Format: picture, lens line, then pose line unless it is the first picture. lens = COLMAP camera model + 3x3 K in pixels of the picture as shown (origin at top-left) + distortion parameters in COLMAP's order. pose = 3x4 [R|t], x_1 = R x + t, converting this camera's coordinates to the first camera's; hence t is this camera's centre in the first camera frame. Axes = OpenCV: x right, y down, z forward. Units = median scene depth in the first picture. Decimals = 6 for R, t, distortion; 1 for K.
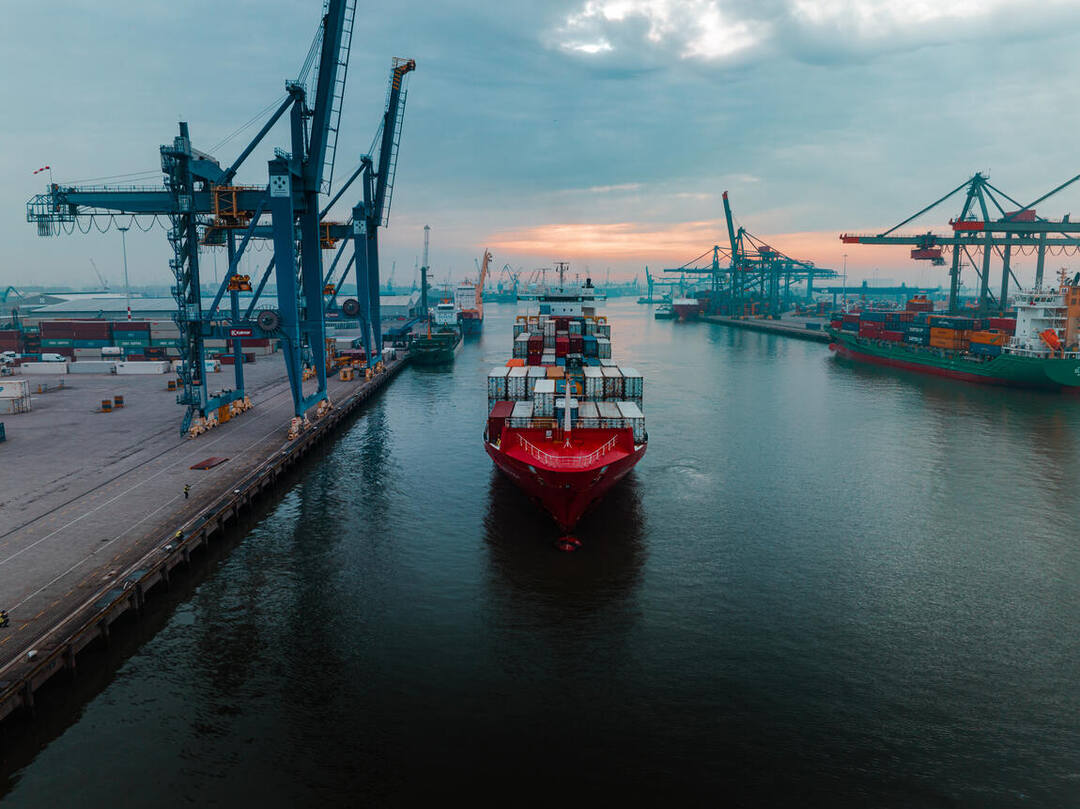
lens RADIAL K [[759.5, 0, 540.0], [0, 759.5, 404.5], [0, 0, 1]] dist [-0.047918, 0.005092]
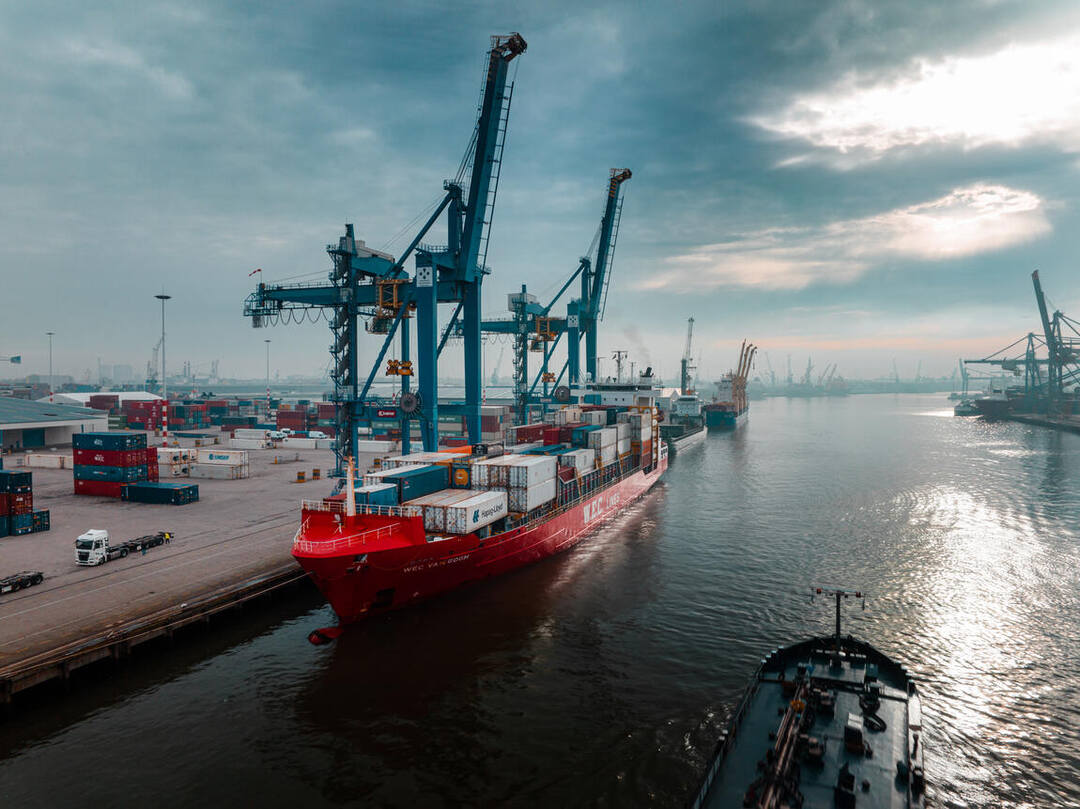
lens RADIAL K [[759.5, 0, 540.0], [0, 759.5, 404.5], [0, 0, 1]] dist [-0.047918, 0.005092]
pose [[0.924048, 0.015543, -0.381961, 0.170768], [-0.062220, 0.991965, -0.110159, -0.003537], [0.377179, 0.125558, 0.917590, 0.082319]]
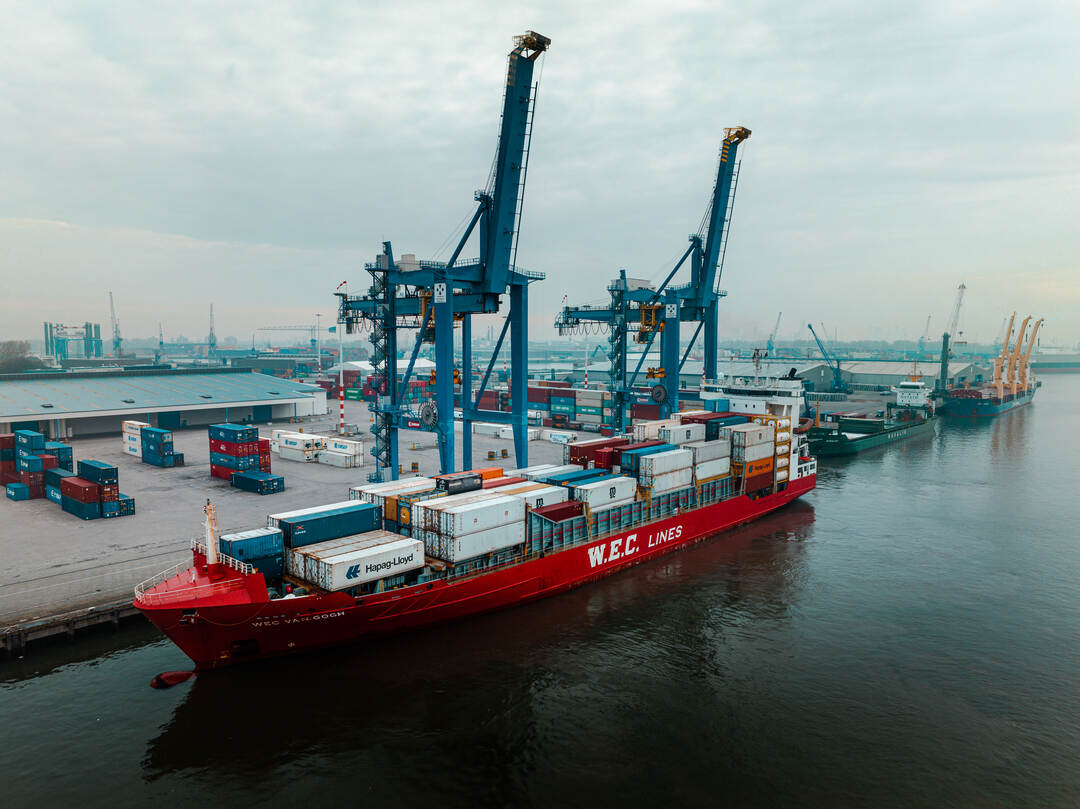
lens RADIAL K [[759.5, 0, 540.0], [0, 759.5, 404.5], [0, 0, 1]] dist [-0.047918, 0.005092]
pose [[0.705013, 0.064735, -0.706234, 0.420912], [-0.113641, 0.993269, -0.022399, -0.098299], [0.700030, 0.096049, 0.707624, 0.276122]]
